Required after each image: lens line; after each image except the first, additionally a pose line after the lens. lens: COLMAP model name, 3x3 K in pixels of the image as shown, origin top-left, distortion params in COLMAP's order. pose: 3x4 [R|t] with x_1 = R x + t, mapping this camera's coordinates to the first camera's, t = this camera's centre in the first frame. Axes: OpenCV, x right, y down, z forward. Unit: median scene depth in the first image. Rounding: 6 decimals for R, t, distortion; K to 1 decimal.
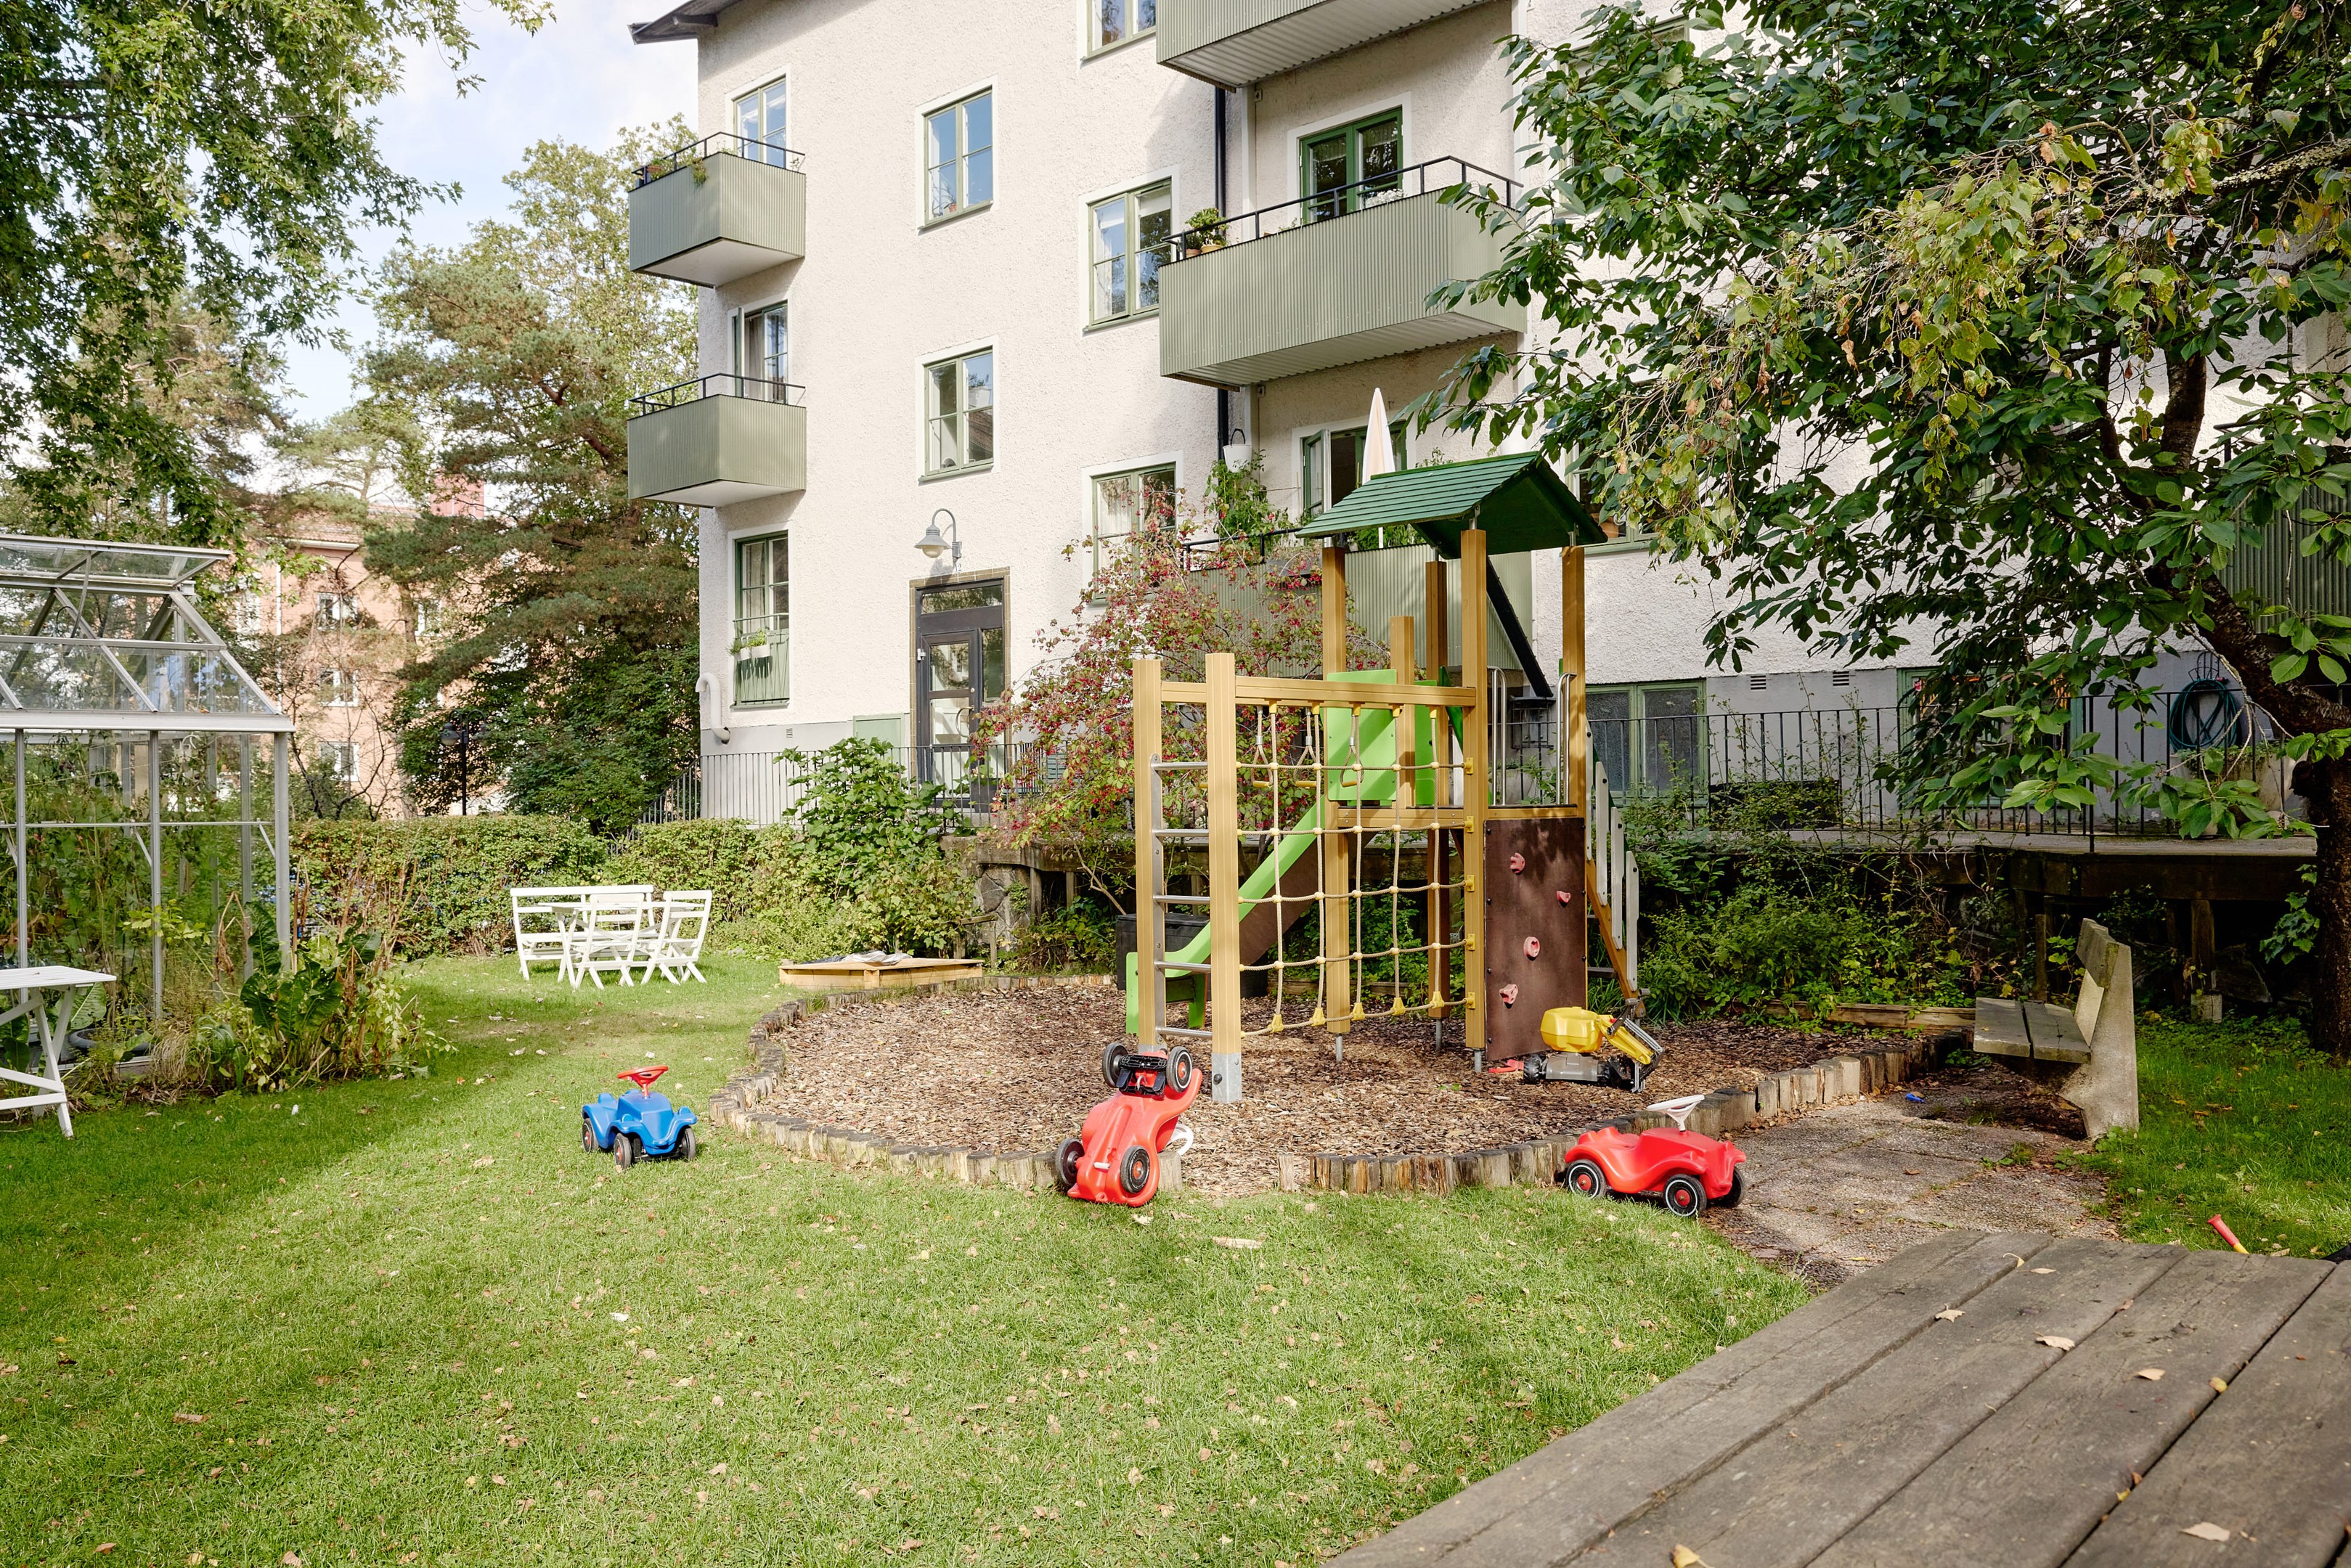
lens RADIAL K [[1875.2, 0, 1175.5], [0, 1875.2, 784.0], [0, 0, 1]] dist [-0.048764, 0.066413]
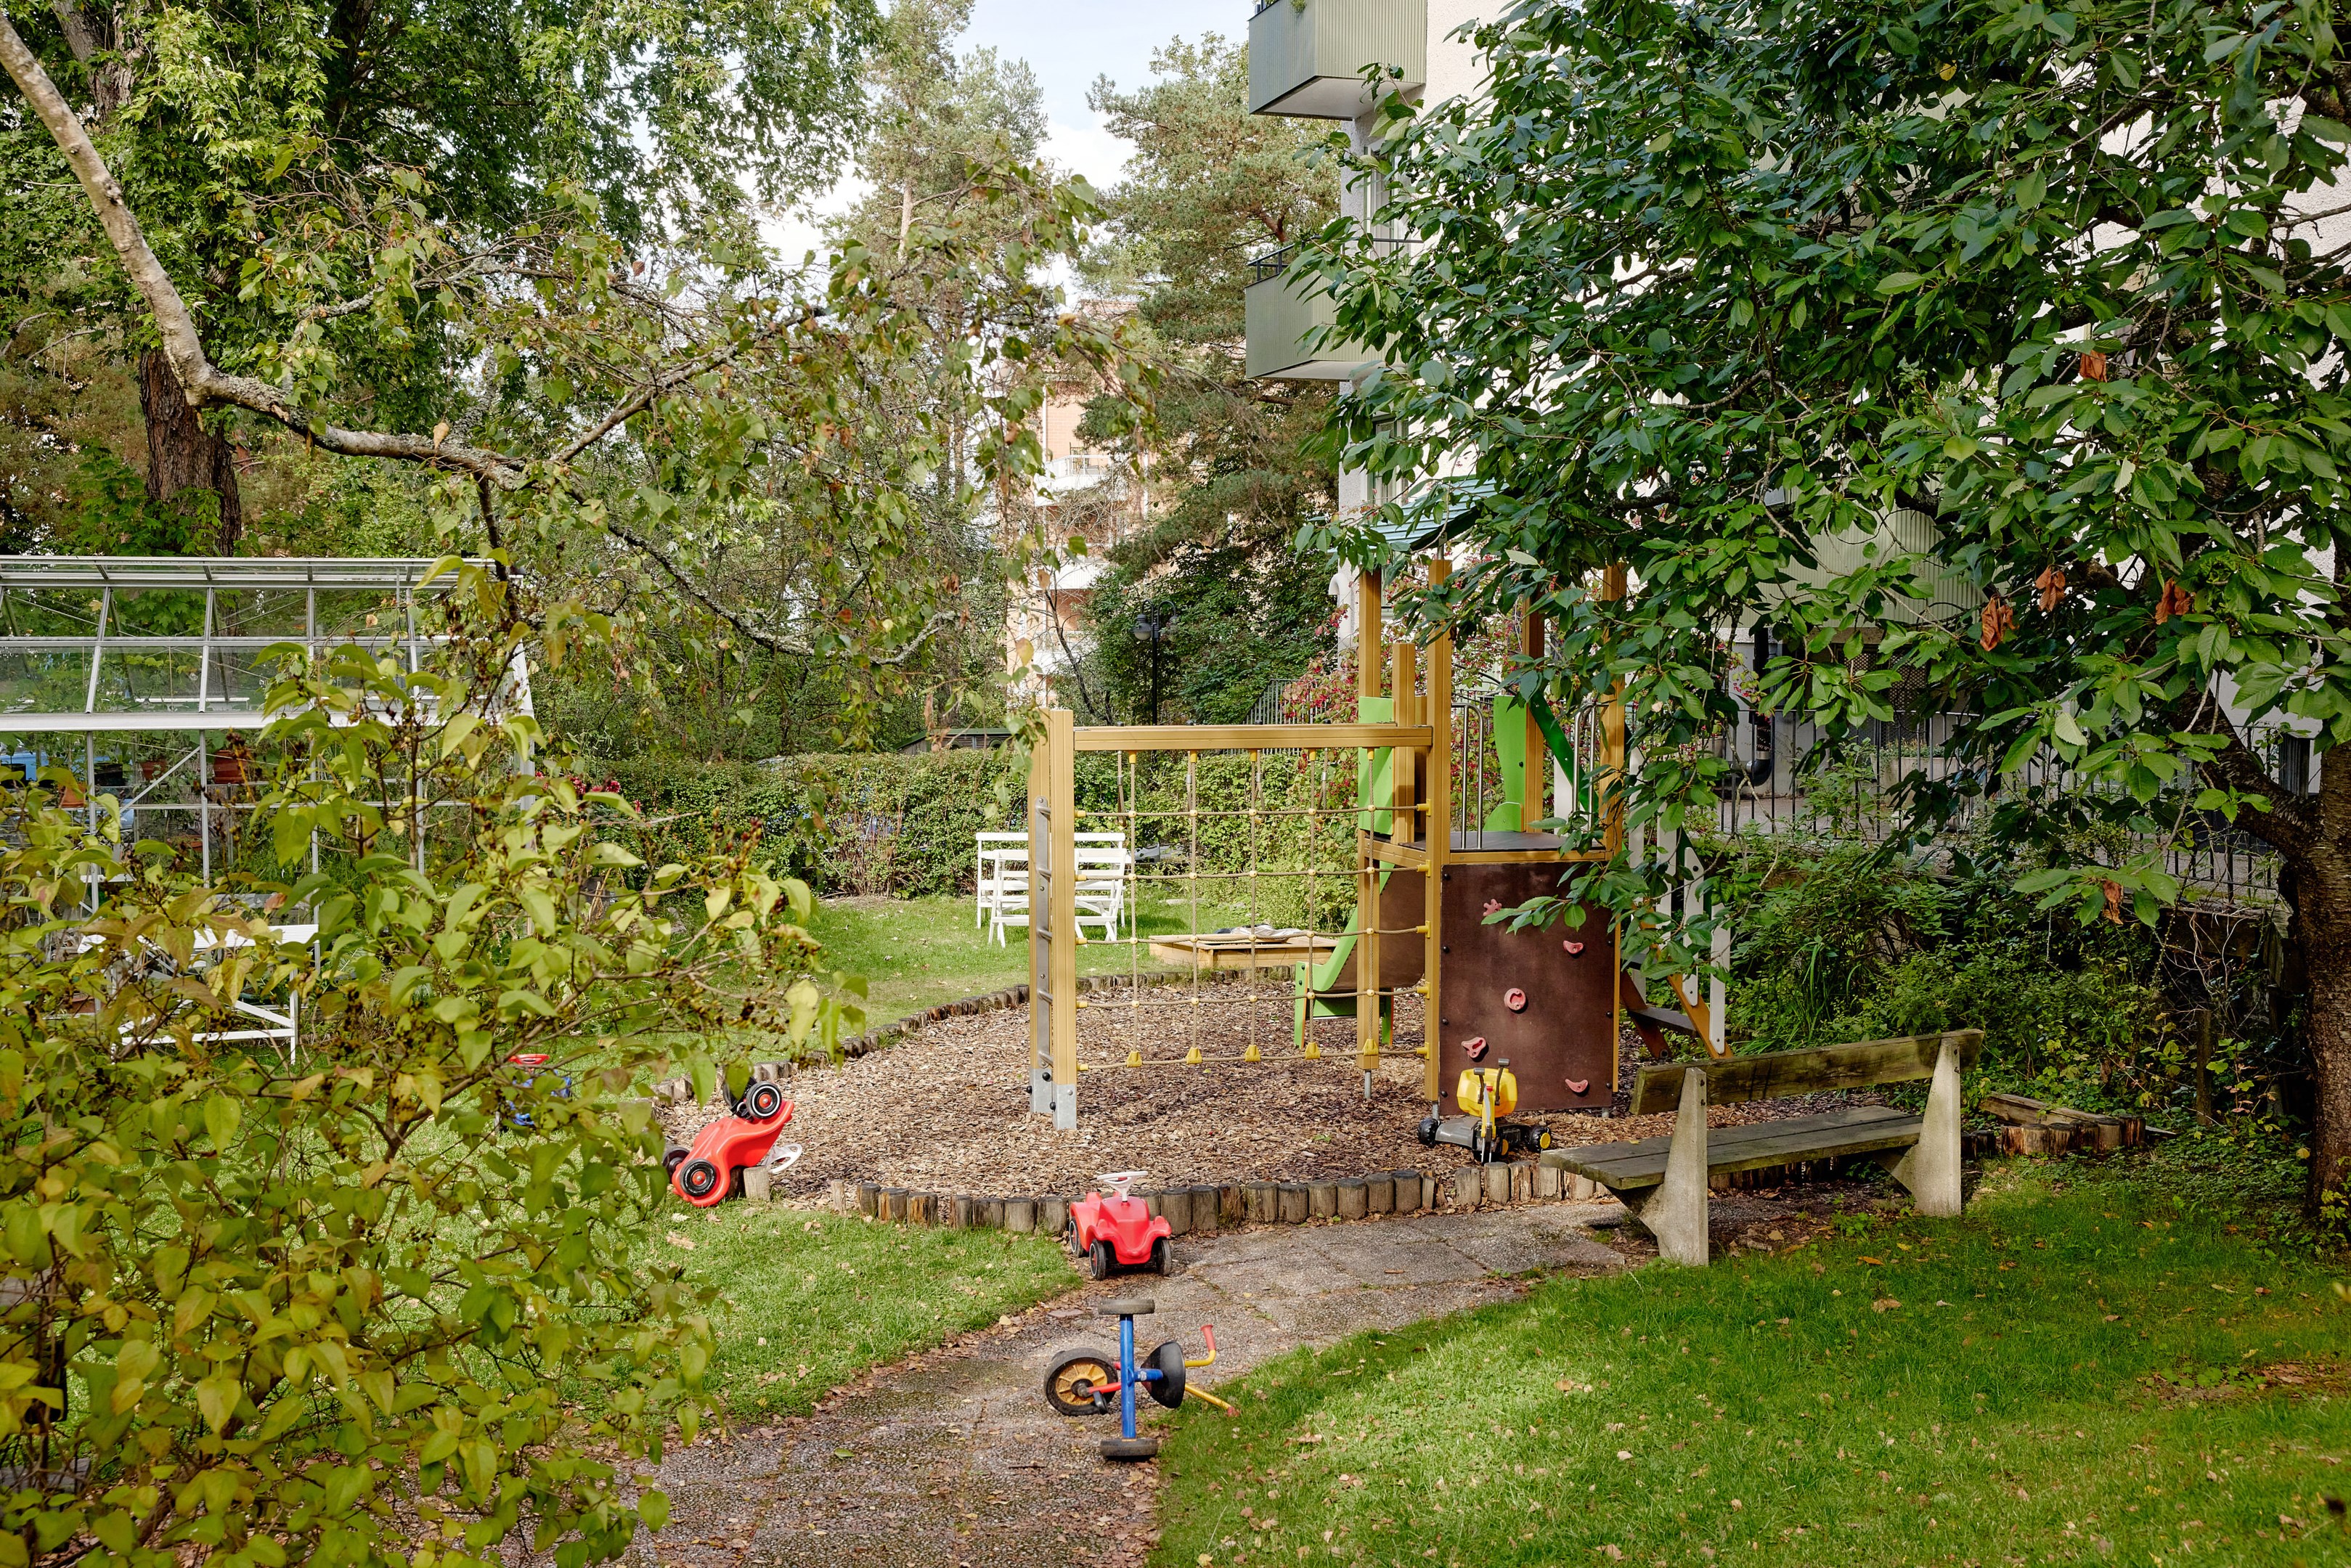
lens RADIAL K [[2556.9, 0, 1175.5], [0, 2556.9, 784.0], [0, 0, 1]] dist [0.046591, -0.002752]
pose [[0.873298, 0.040515, -0.485498, 0.392775], [-0.008023, 0.997597, 0.068817, -0.063793], [0.487120, -0.056203, 0.871525, -0.116435]]
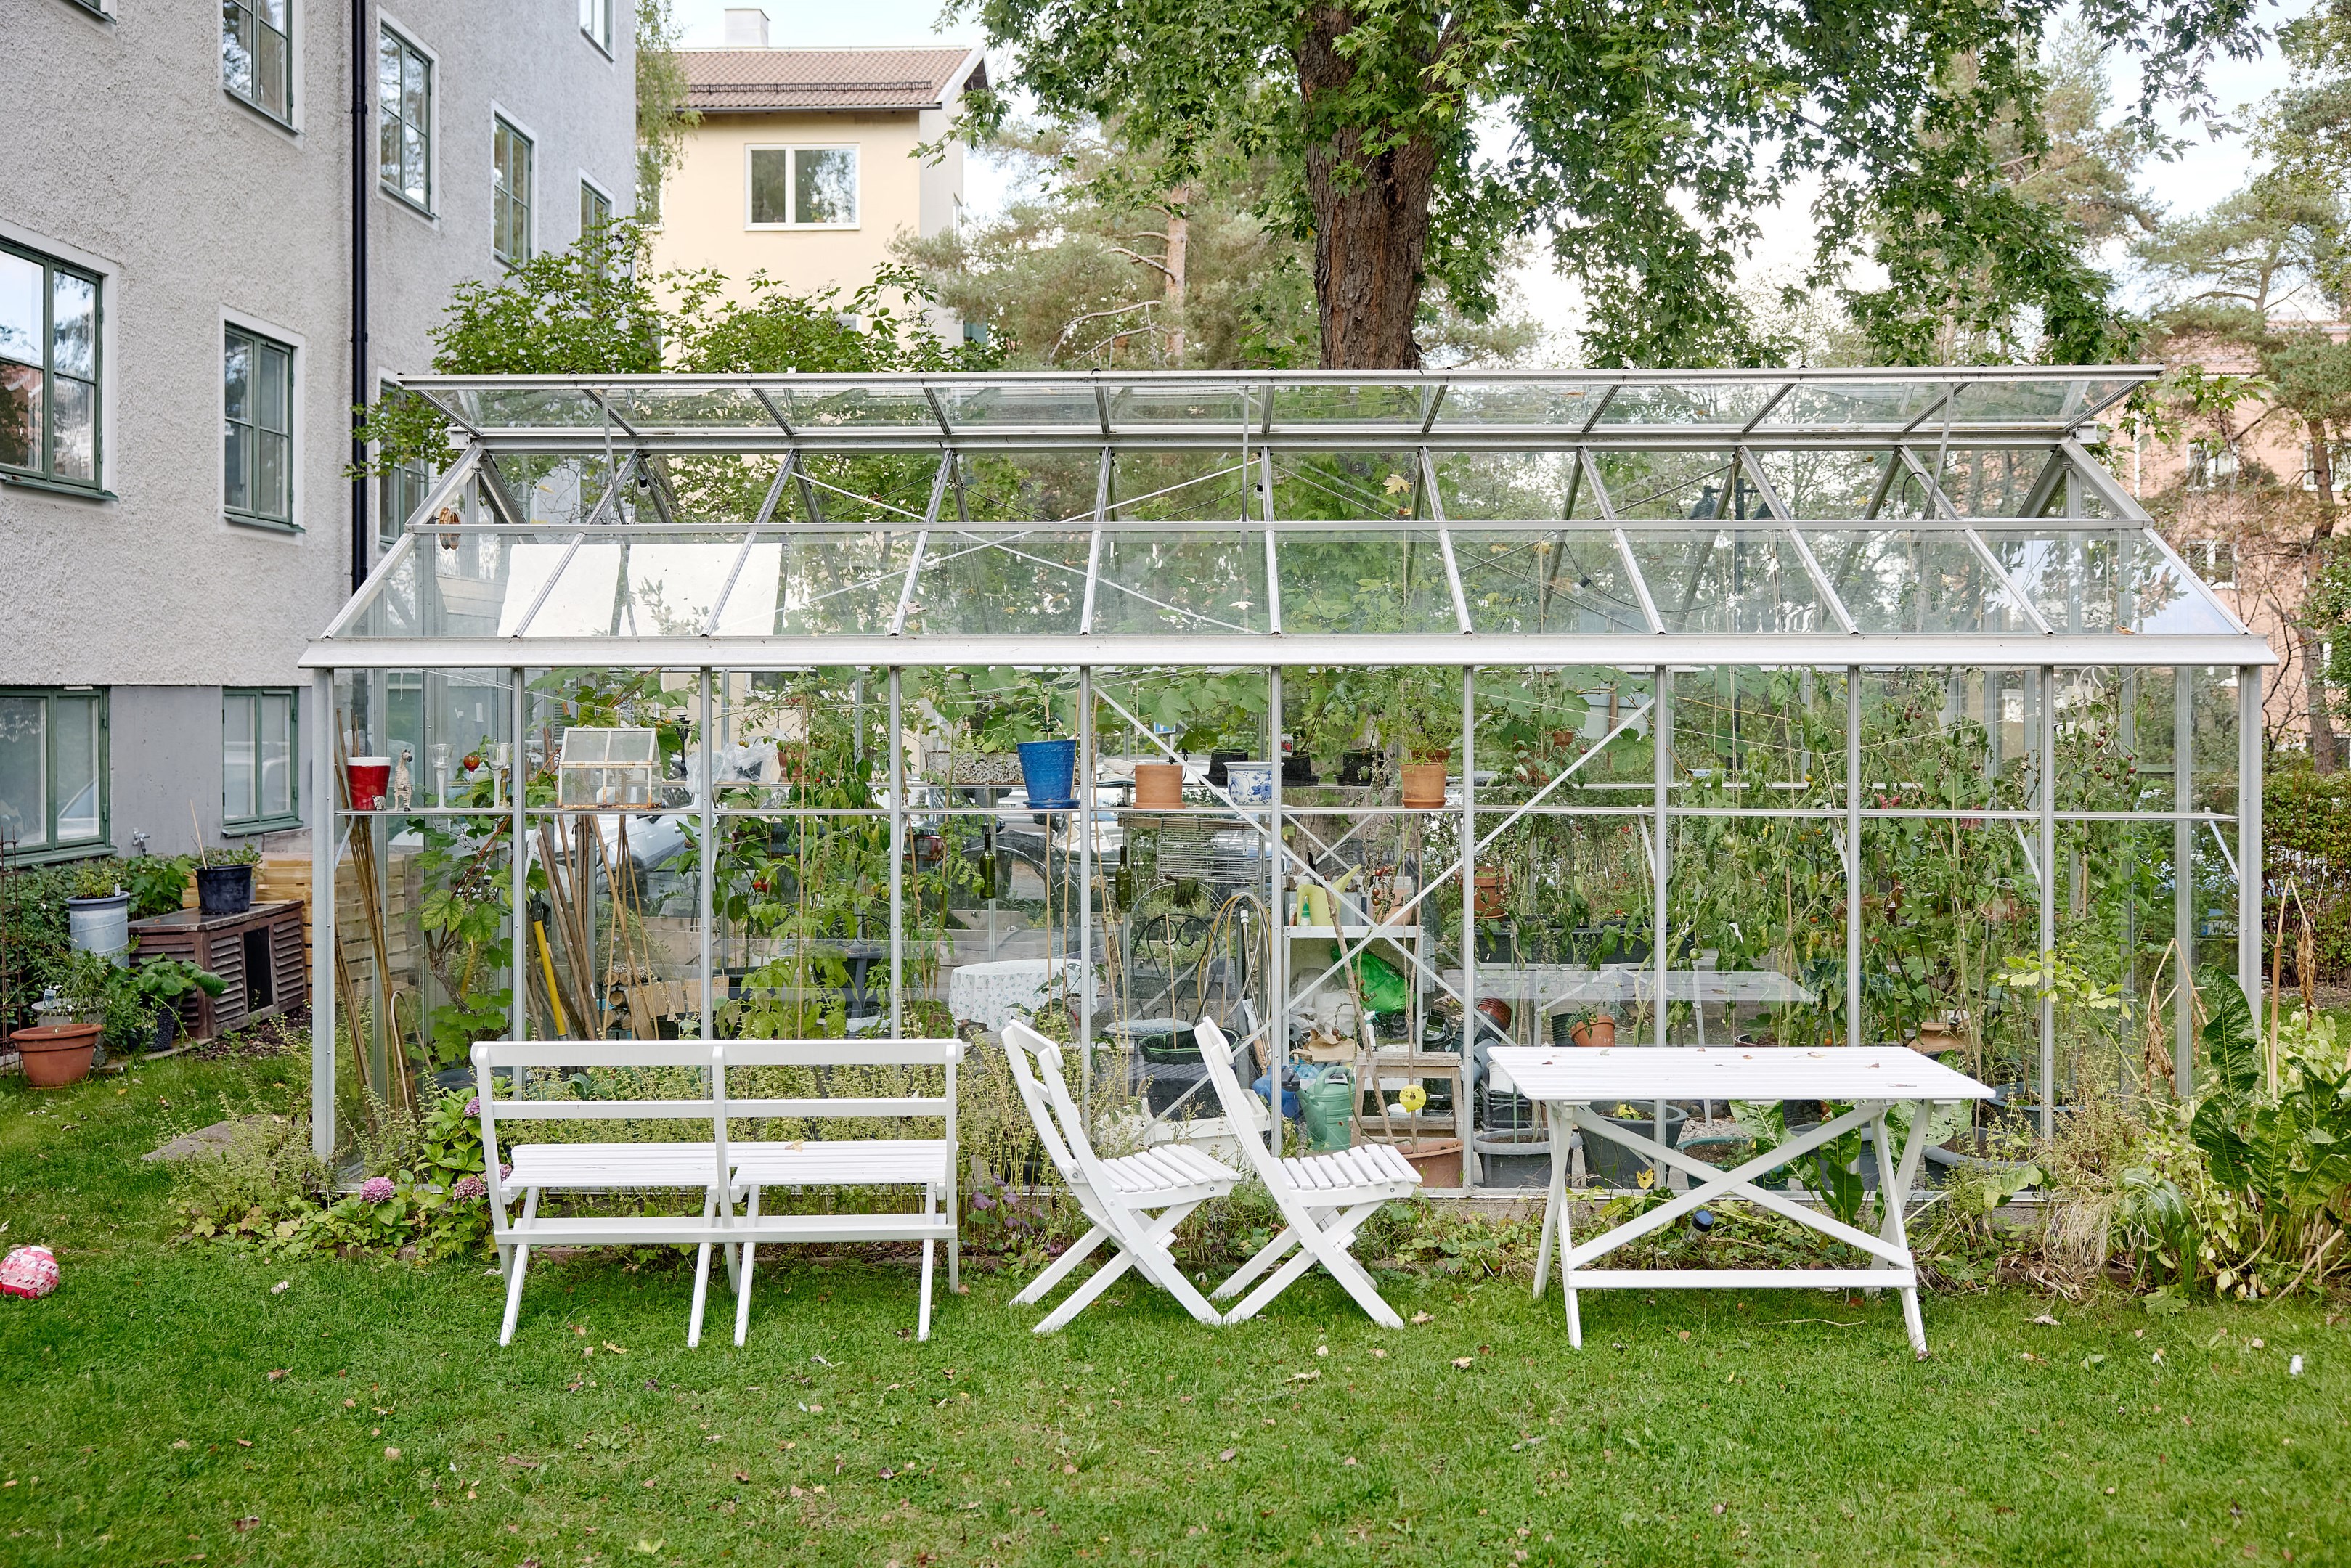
lens RADIAL K [[2308.8, 0, 1171.4], [0, 2308.8, 707.4], [0, 0, 1]] dist [0.009899, 0.010792]
pose [[0.669032, 0.015730, -0.743067, -0.101301], [-0.007212, 0.999866, 0.014673, -0.013853], [0.743199, -0.004458, 0.669056, 0.158417]]
